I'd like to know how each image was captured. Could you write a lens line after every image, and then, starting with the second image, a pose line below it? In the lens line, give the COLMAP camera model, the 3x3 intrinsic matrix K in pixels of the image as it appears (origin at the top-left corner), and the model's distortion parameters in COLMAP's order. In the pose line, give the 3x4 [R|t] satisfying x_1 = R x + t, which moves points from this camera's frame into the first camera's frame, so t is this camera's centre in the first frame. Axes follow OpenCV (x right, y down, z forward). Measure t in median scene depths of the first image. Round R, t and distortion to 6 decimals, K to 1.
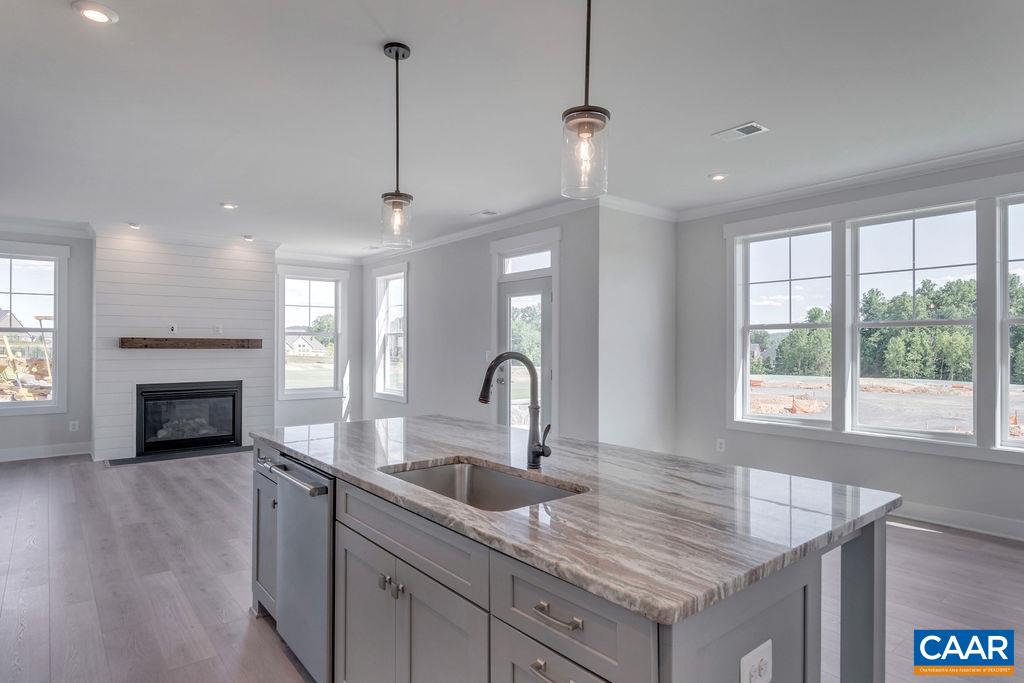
lens RADIAL K [[570.4, 0, 511.0], [0, 570.4, 338.9], [0, 0, 1]] dist [-0.002786, -0.000242]
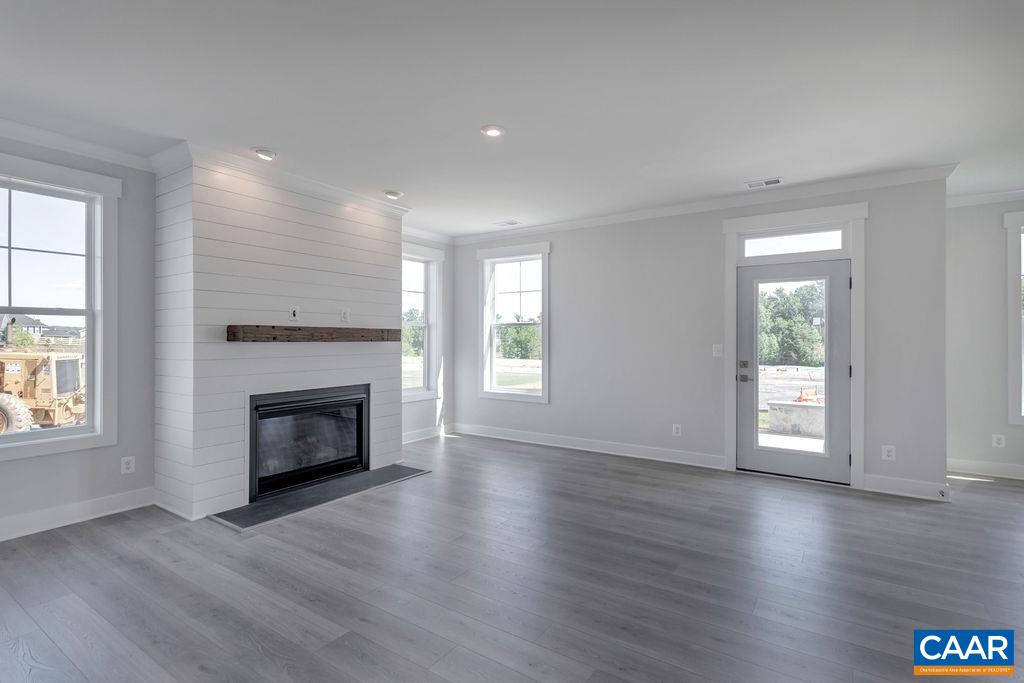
lens RADIAL K [[474.6, 0, 505.5], [0, 474.6, 334.3], [0, 0, 1]] dist [0.011714, 0.000180]
pose [[0.961258, 0.005267, 0.275600, -0.500220], [-0.006381, 0.999975, 0.003146, 0.004403], [-0.275576, -0.004783, 0.961267, 0.362557]]
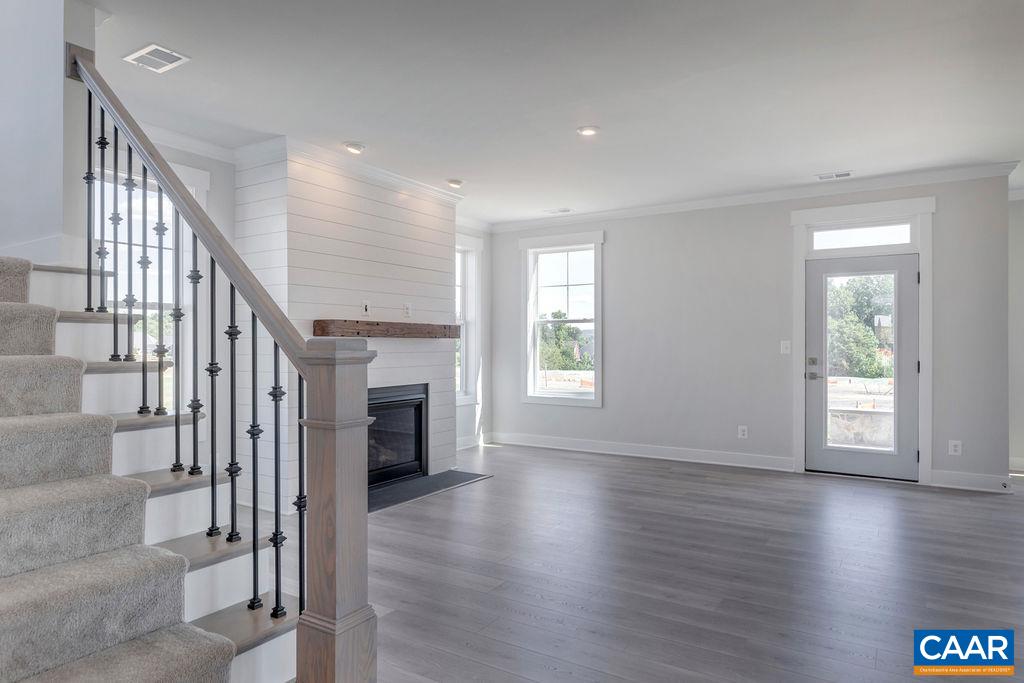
lens RADIAL K [[628.0, 0, 512.0], [0, 628.0, 341.5], [0, 0, 1]] dist [0.003357, 0.000886]
pose [[0.943575, 0.001056, 0.331157, -0.668818], [-0.003362, 0.999974, 0.006389, 0.016106], [-0.331142, -0.007142, 0.943554, 0.238455]]
